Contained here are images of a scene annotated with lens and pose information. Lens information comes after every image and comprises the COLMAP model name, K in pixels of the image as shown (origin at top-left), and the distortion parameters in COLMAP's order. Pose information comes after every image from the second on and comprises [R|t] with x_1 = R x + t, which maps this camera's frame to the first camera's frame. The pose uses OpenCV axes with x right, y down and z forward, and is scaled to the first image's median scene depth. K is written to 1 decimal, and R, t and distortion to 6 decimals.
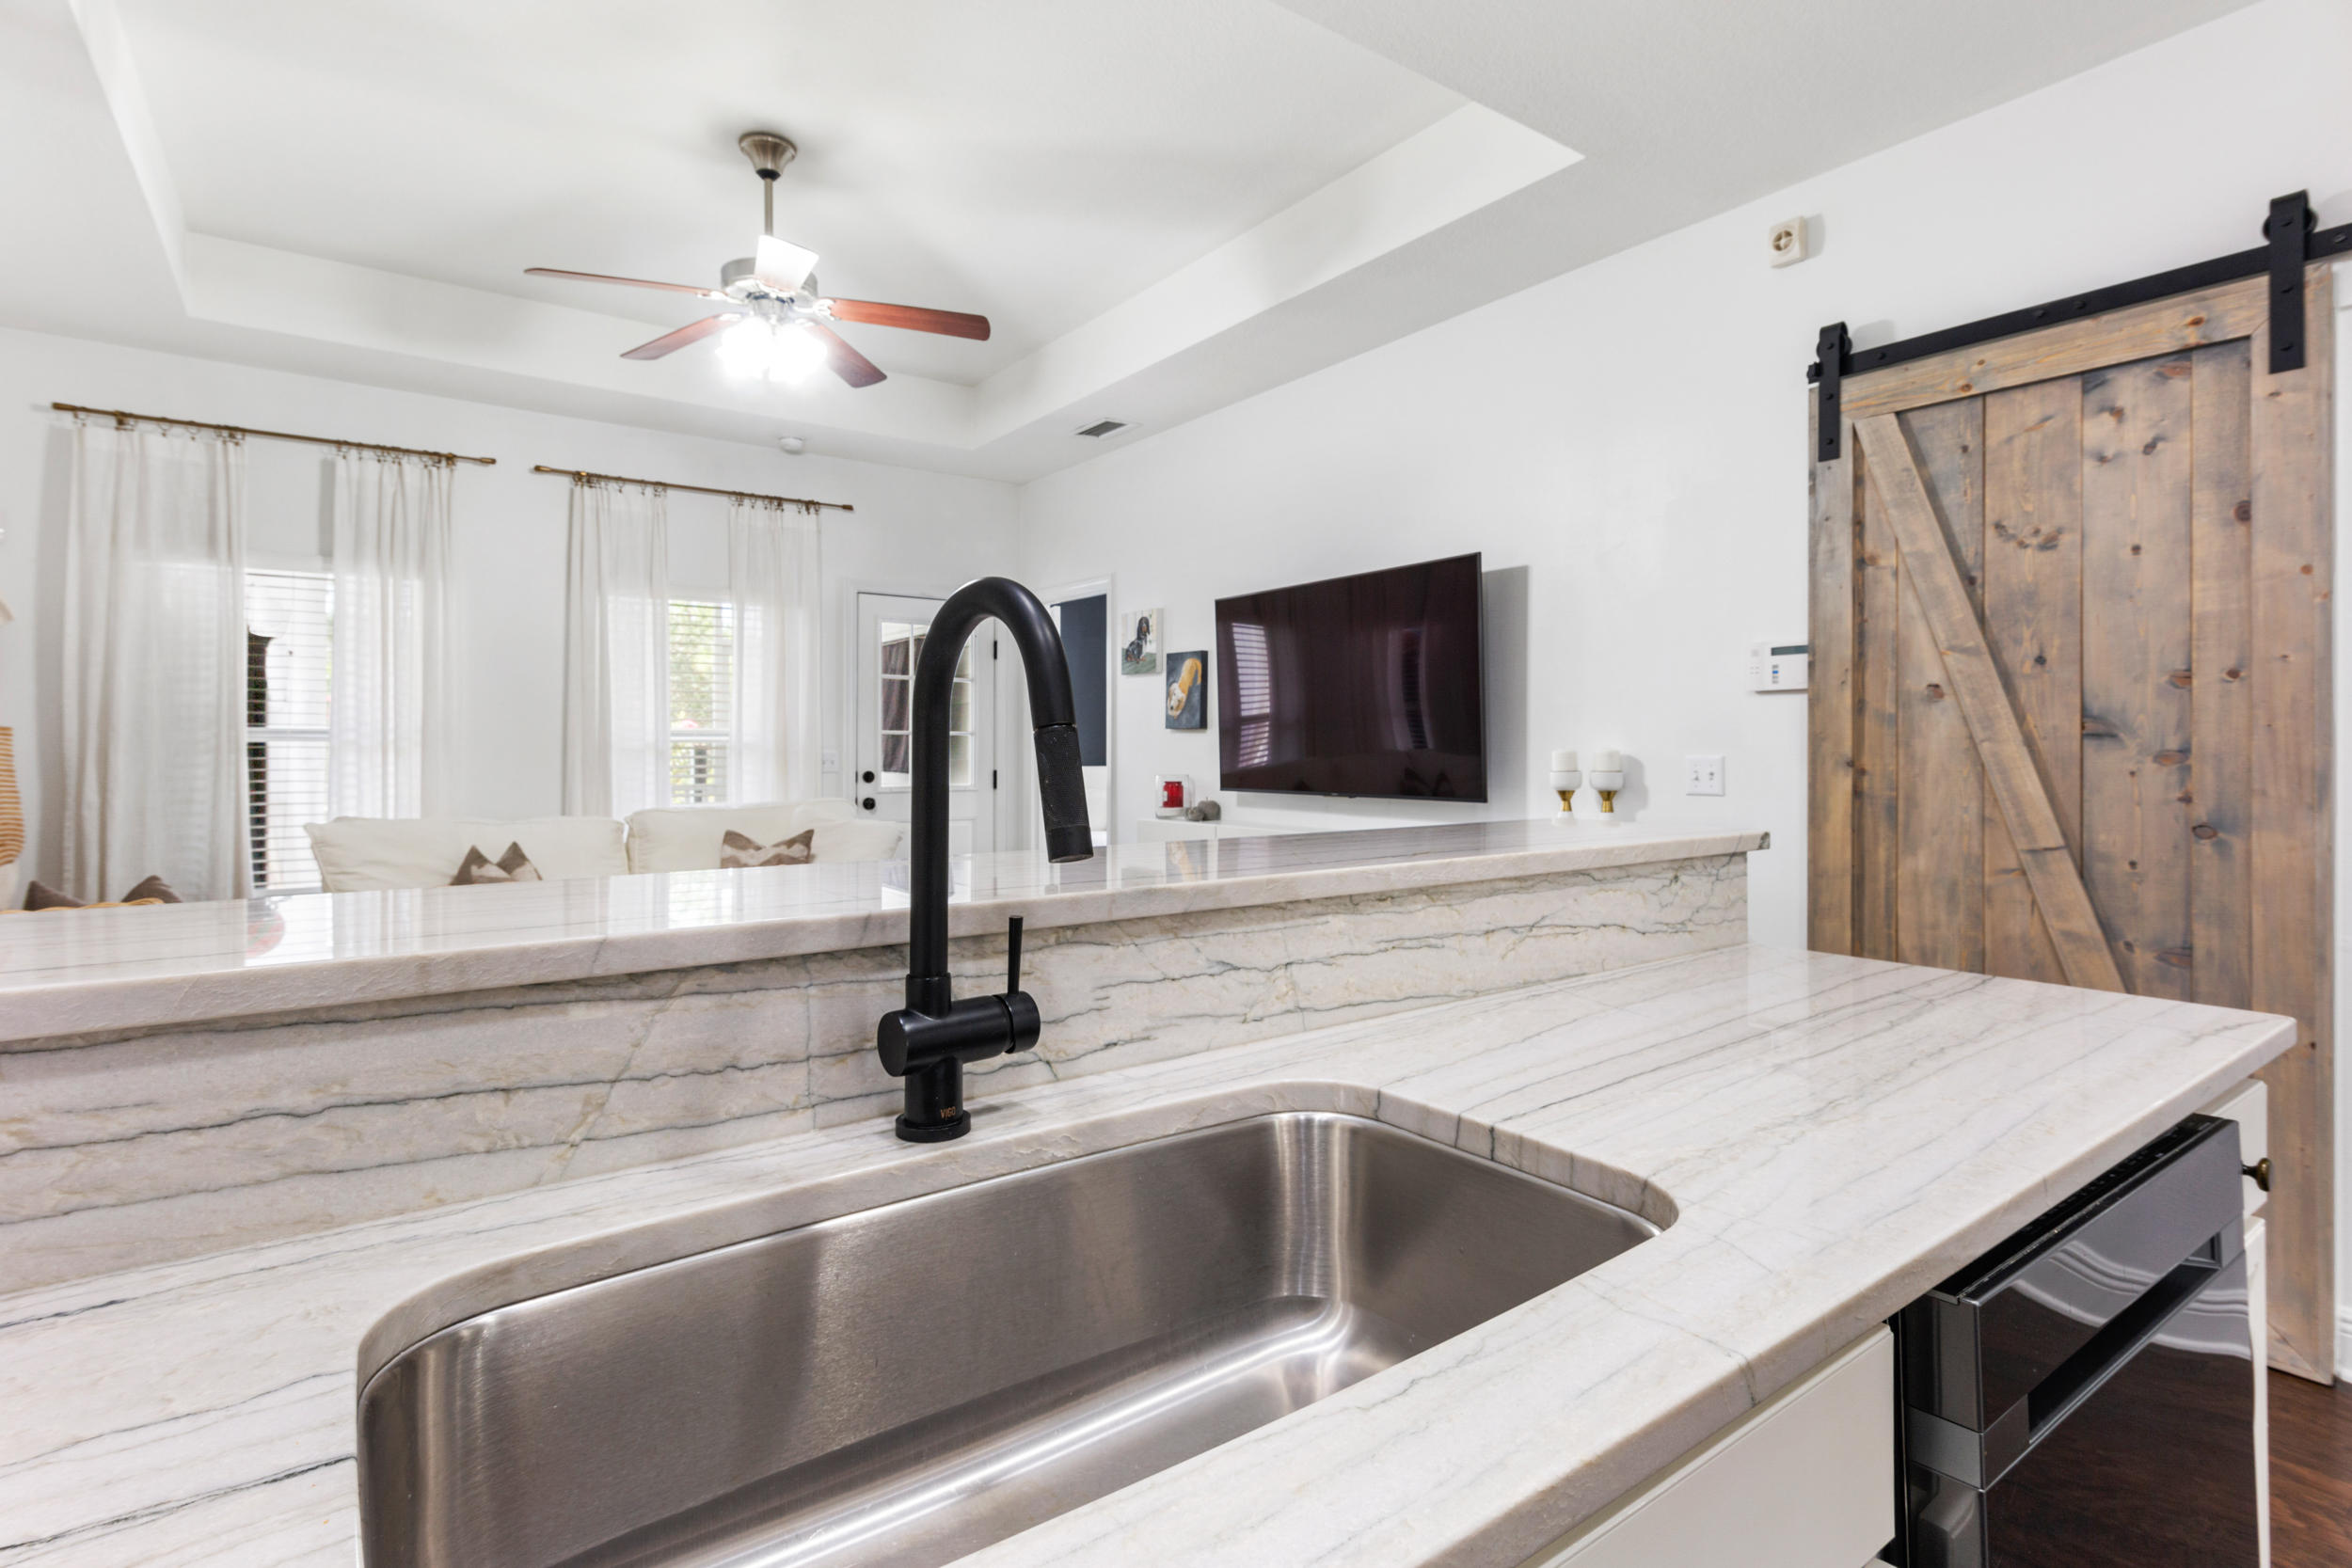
lens RADIAL K [[1147.7, 0, 1178.6], [0, 1147.7, 751.1], [0, 0, 1]] dist [0.003879, -0.000928]
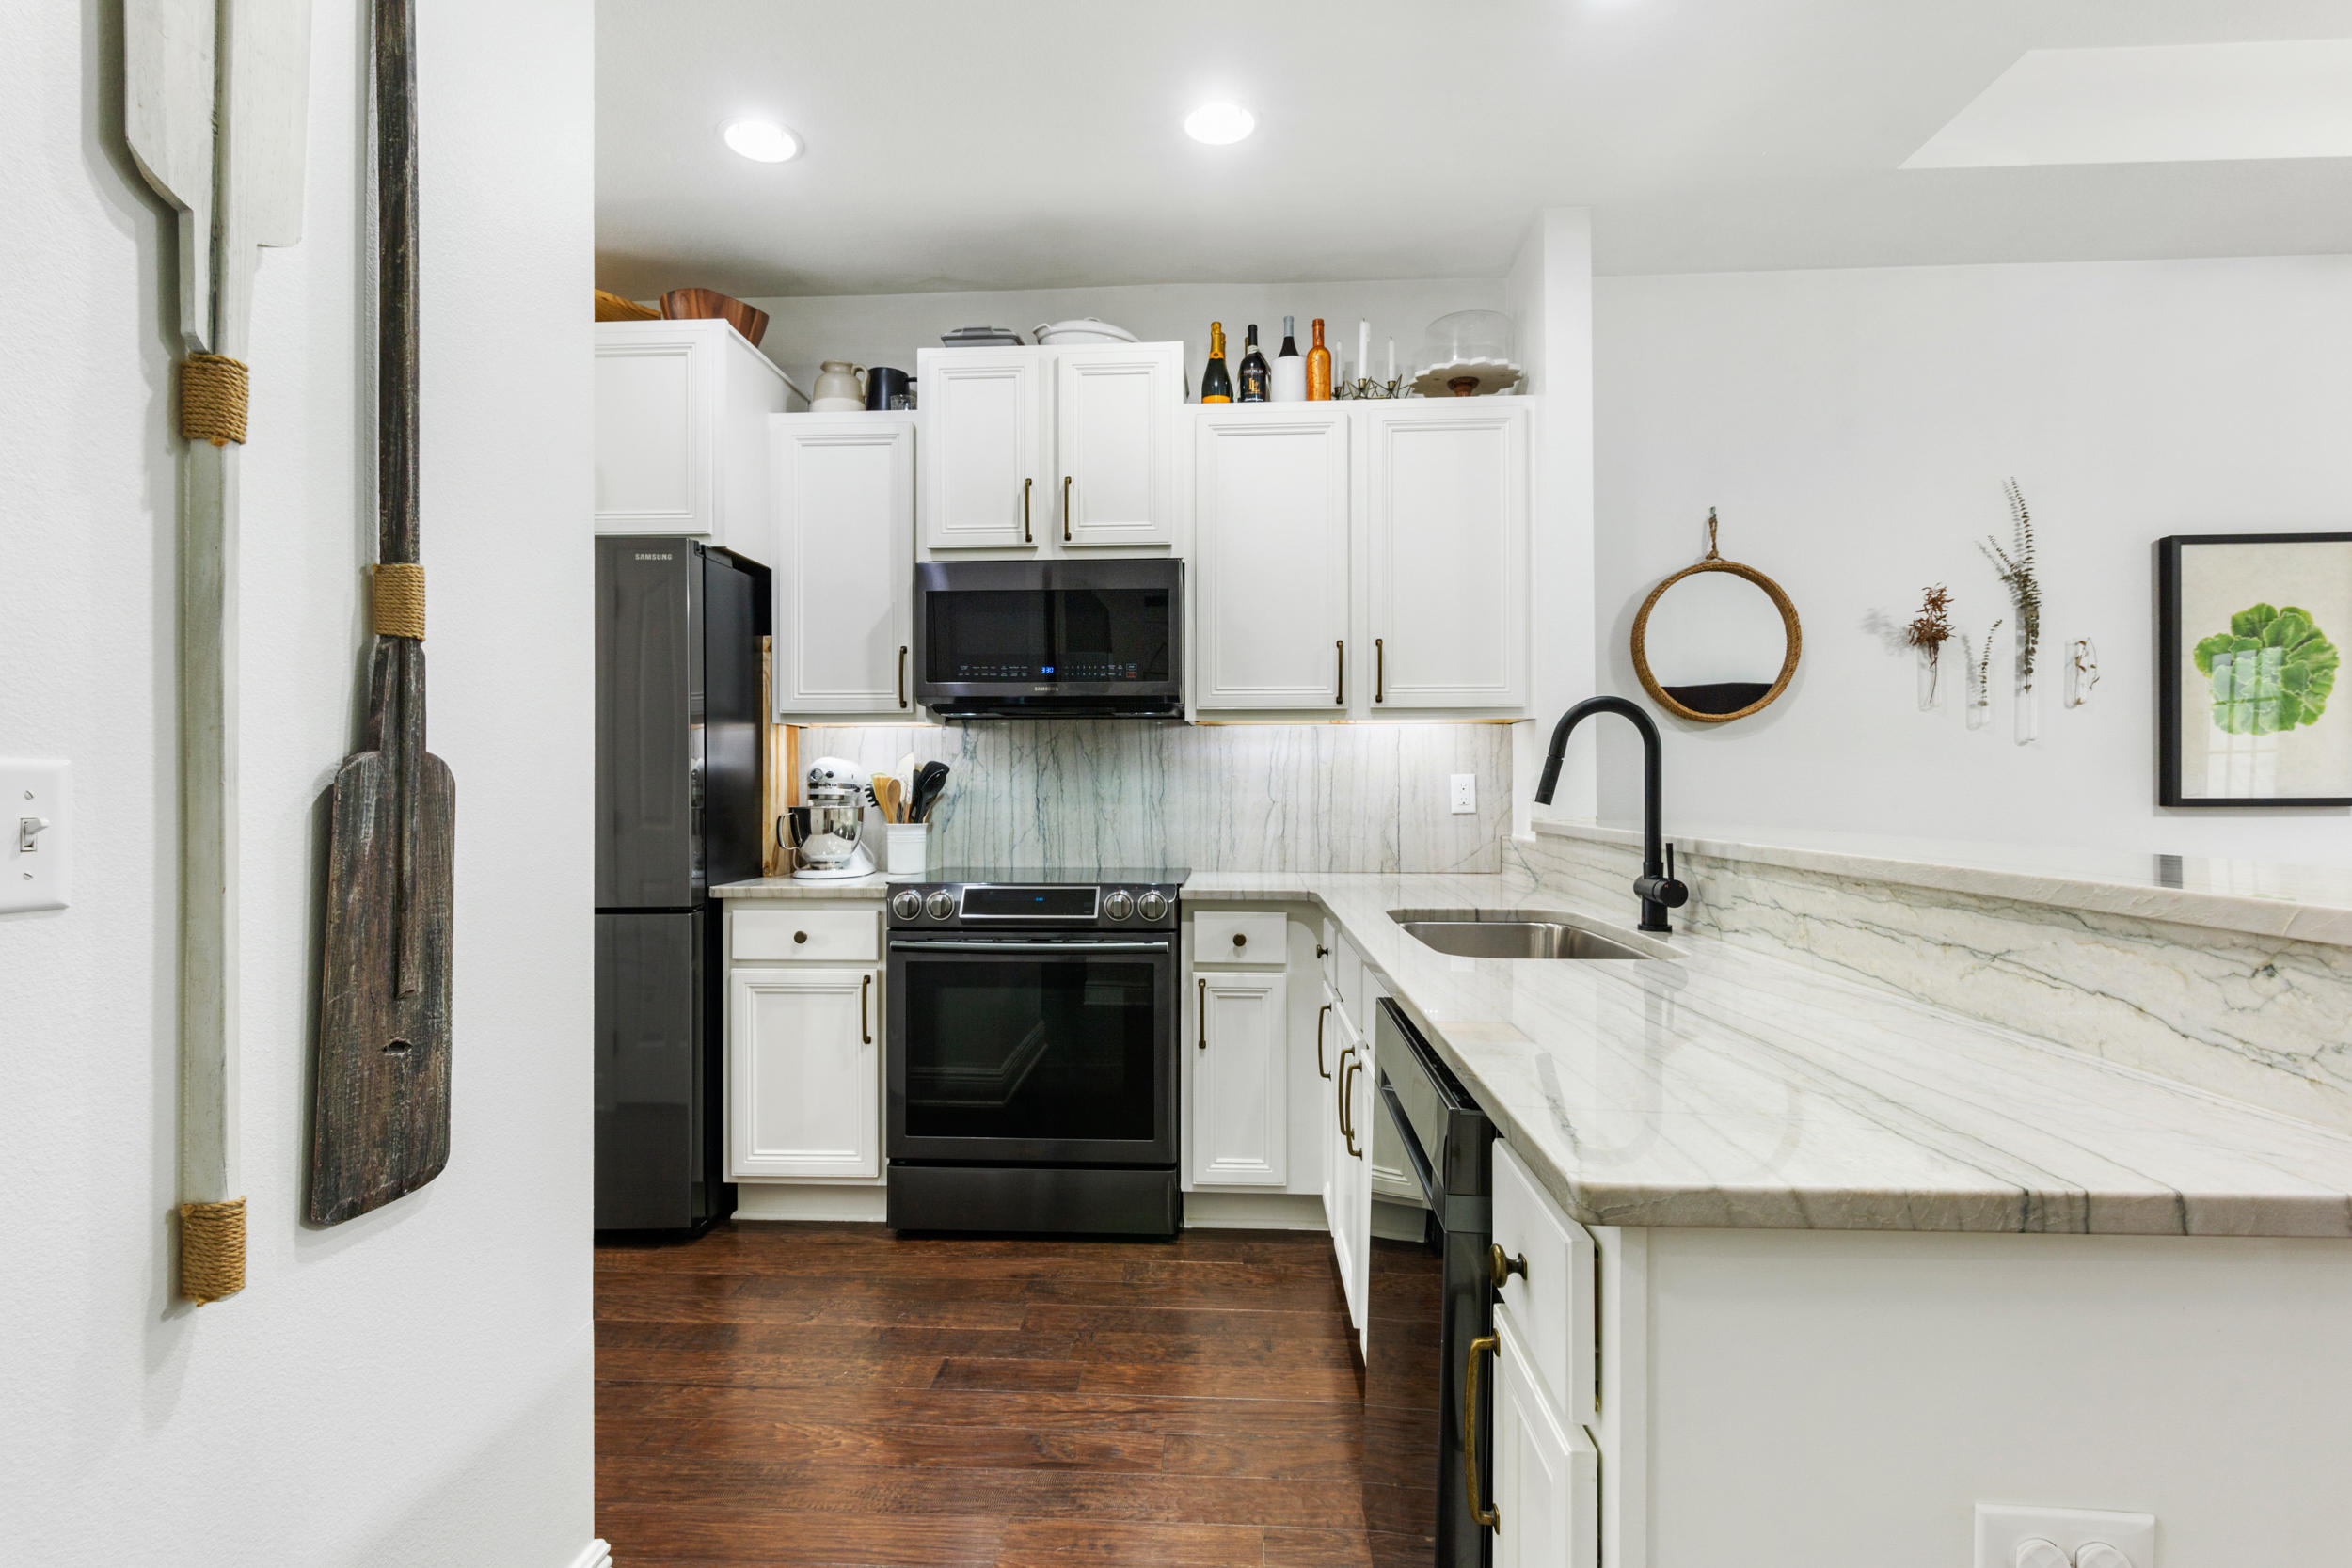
lens RADIAL K [[1147.7, 0, 1195.8], [0, 1147.7, 773.7], [0, 0, 1]] dist [0.003879, -0.000928]
pose [[-0.612145, -0.007514, -0.790710, 0.450607], [-0.000898, 0.999961, -0.008808, 0.007615], [0.790745, -0.004682, -0.612128, 0.348584]]
